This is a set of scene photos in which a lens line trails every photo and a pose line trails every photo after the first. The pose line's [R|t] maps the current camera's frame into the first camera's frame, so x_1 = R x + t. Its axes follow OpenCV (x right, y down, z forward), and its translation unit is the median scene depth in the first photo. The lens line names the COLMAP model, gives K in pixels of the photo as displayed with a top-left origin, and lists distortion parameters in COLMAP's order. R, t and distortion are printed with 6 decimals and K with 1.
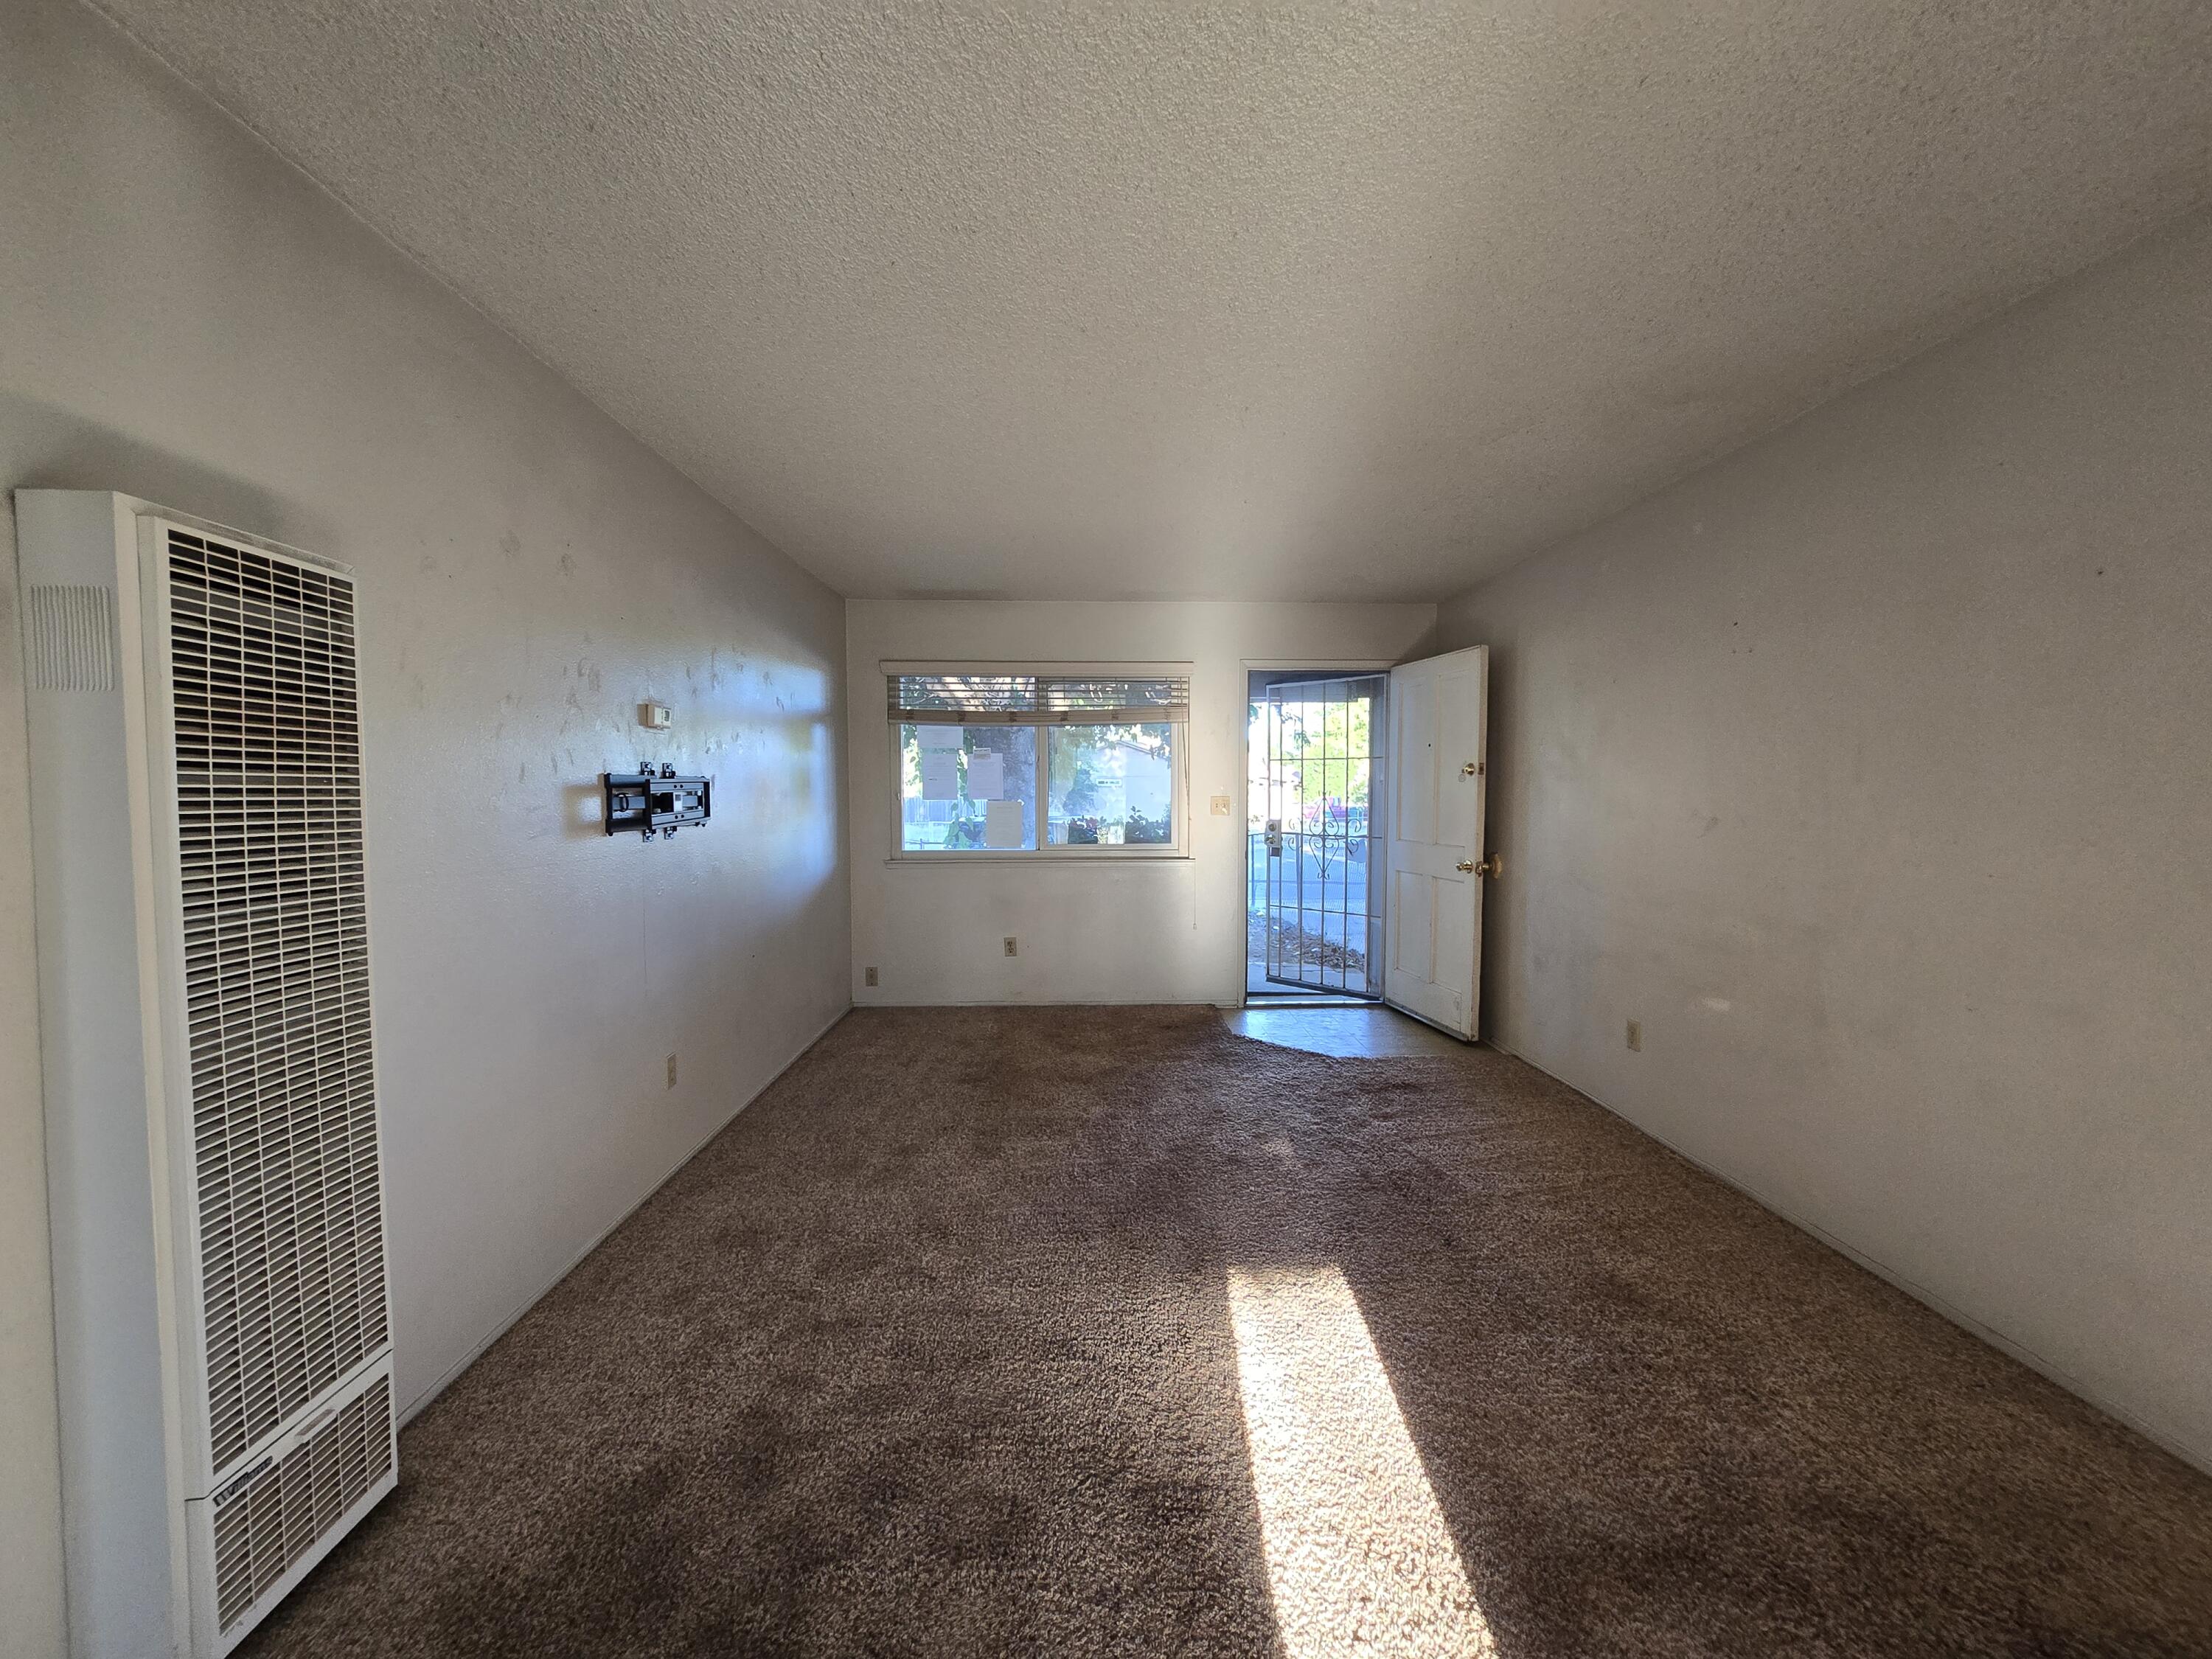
lens RADIAL K [[902.9, 0, 1104.8], [0, 902.9, 829.5], [0, 0, 1]] dist [-0.003368, -0.000118]
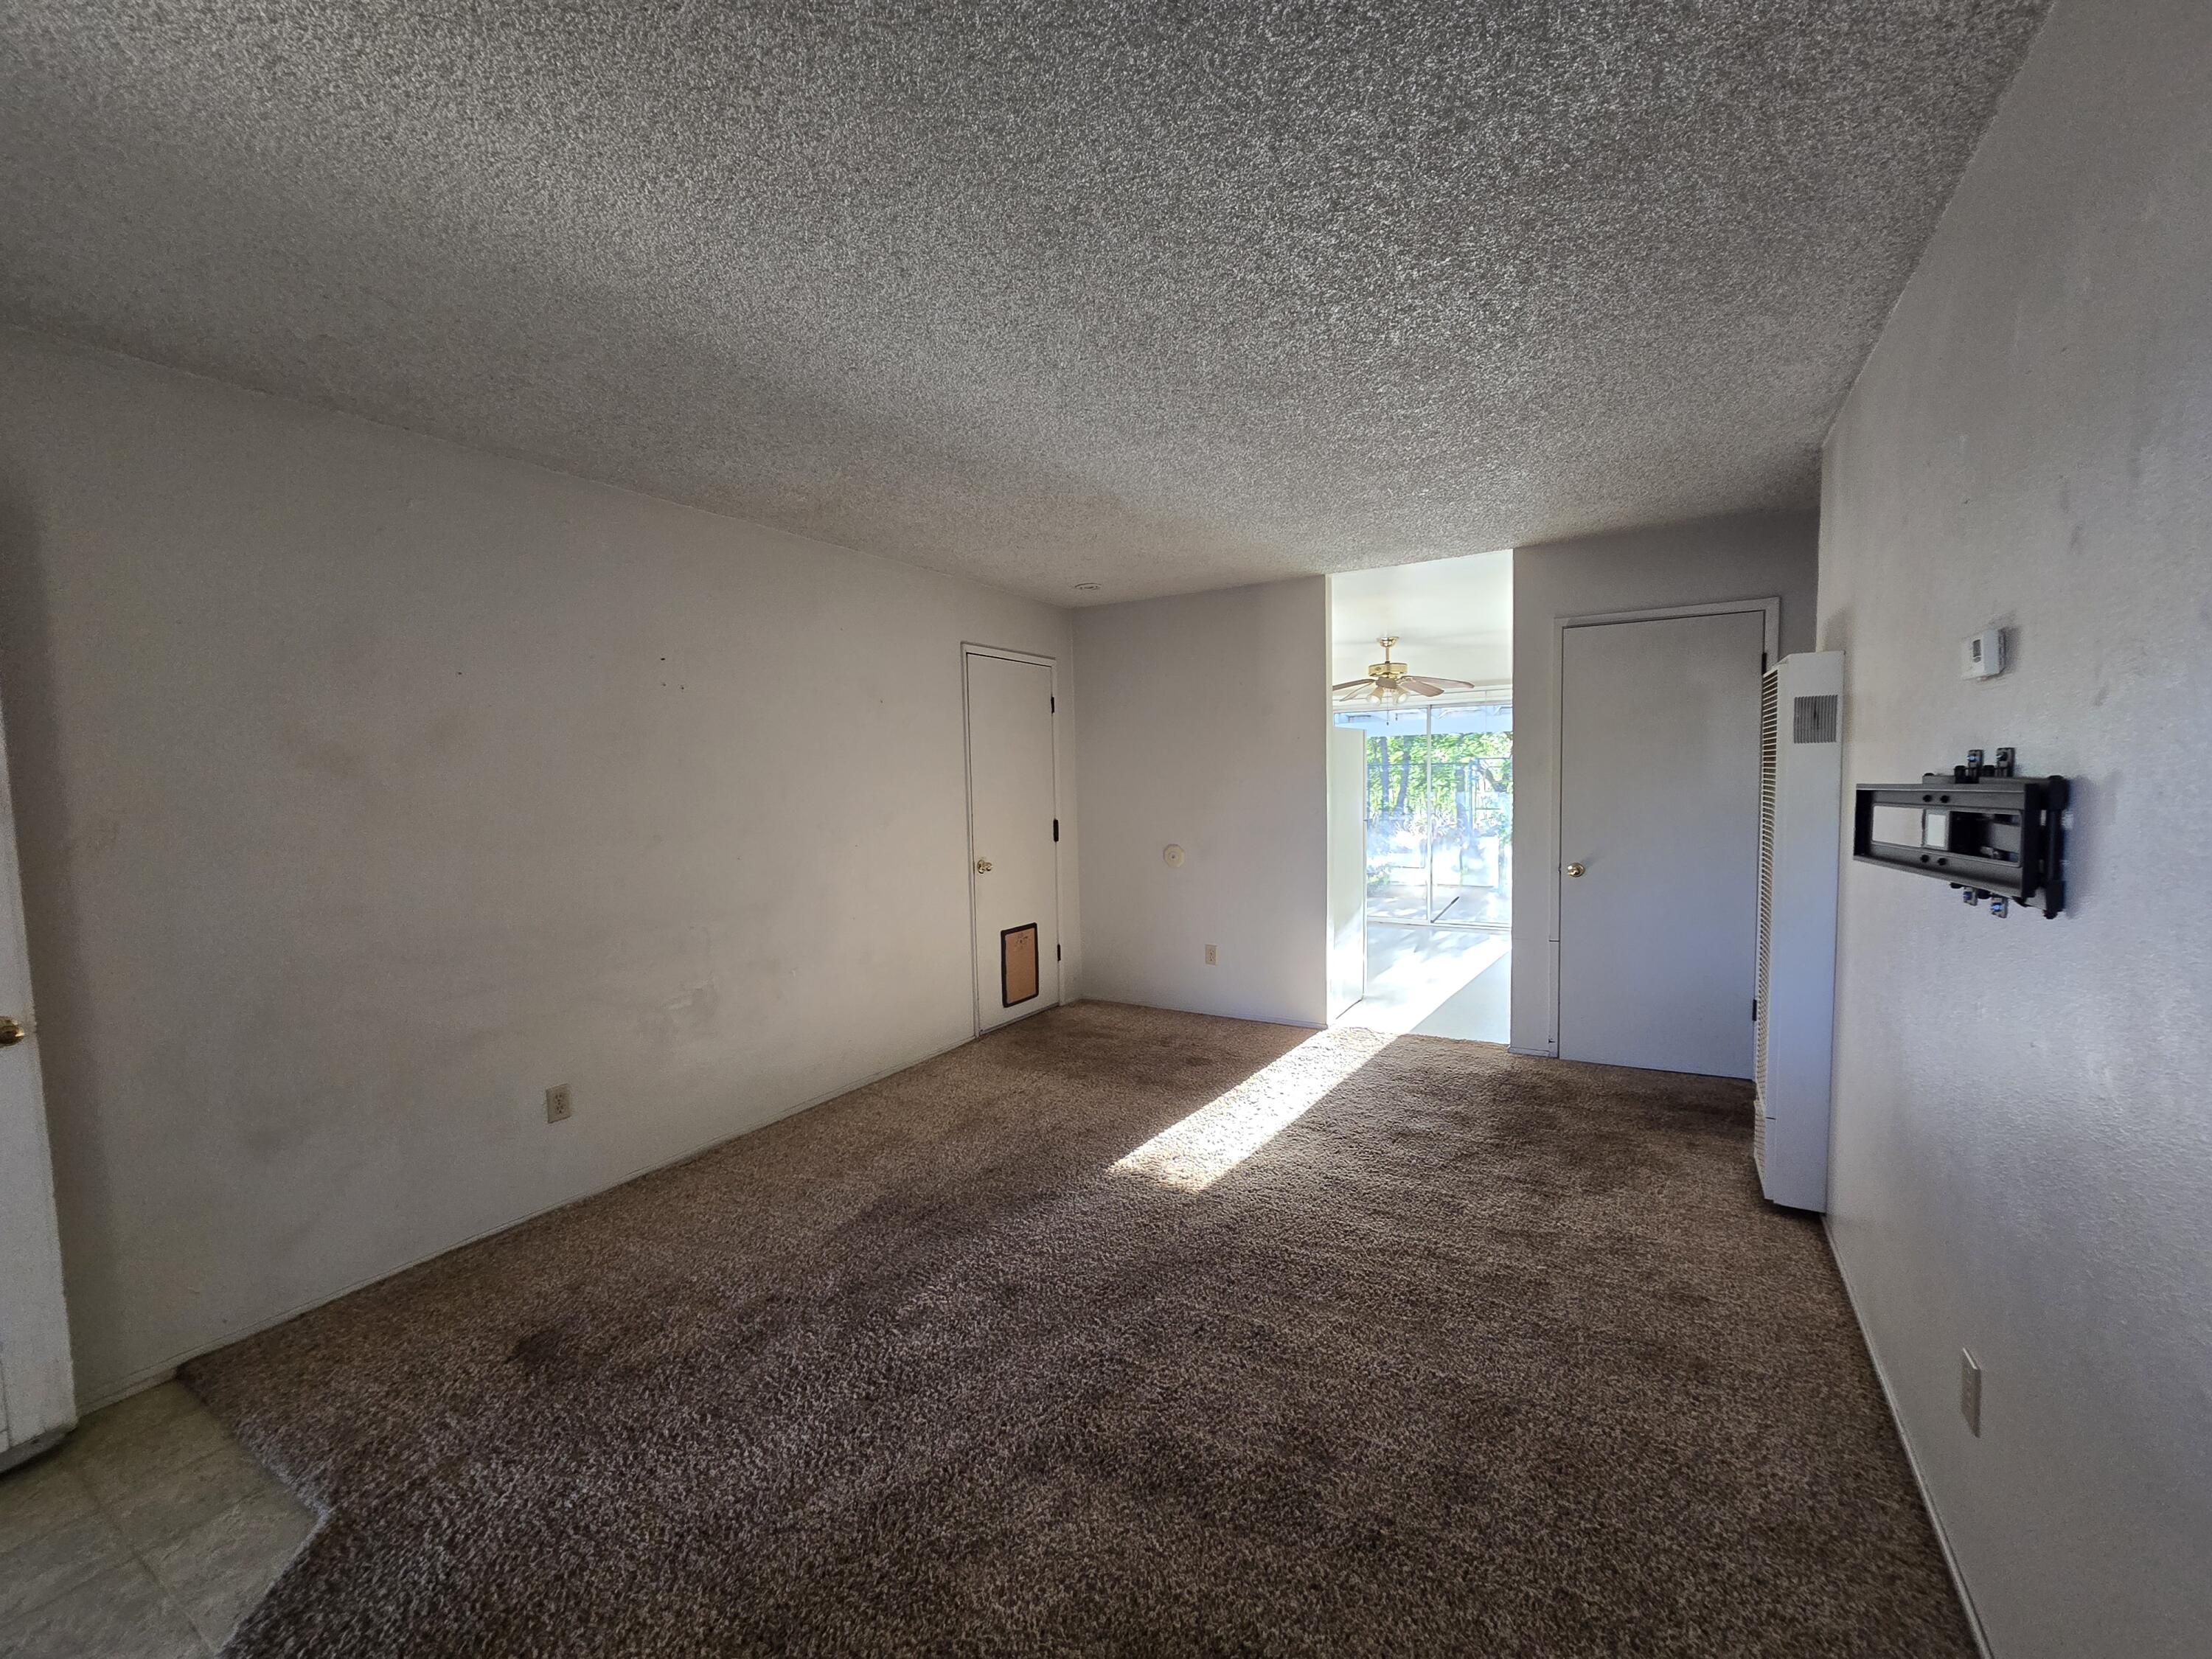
lens RADIAL K [[902.9, 0, 1104.6], [0, 902.9, 831.7], [0, 0, 1]] dist [-0.003368, -0.000118]
pose [[-0.841051, -0.013148, 0.540796, -0.404423], [0.047397, 0.994069, 0.097881, -0.114055], [-0.538876, 0.107955, -0.835439, 1.875251]]
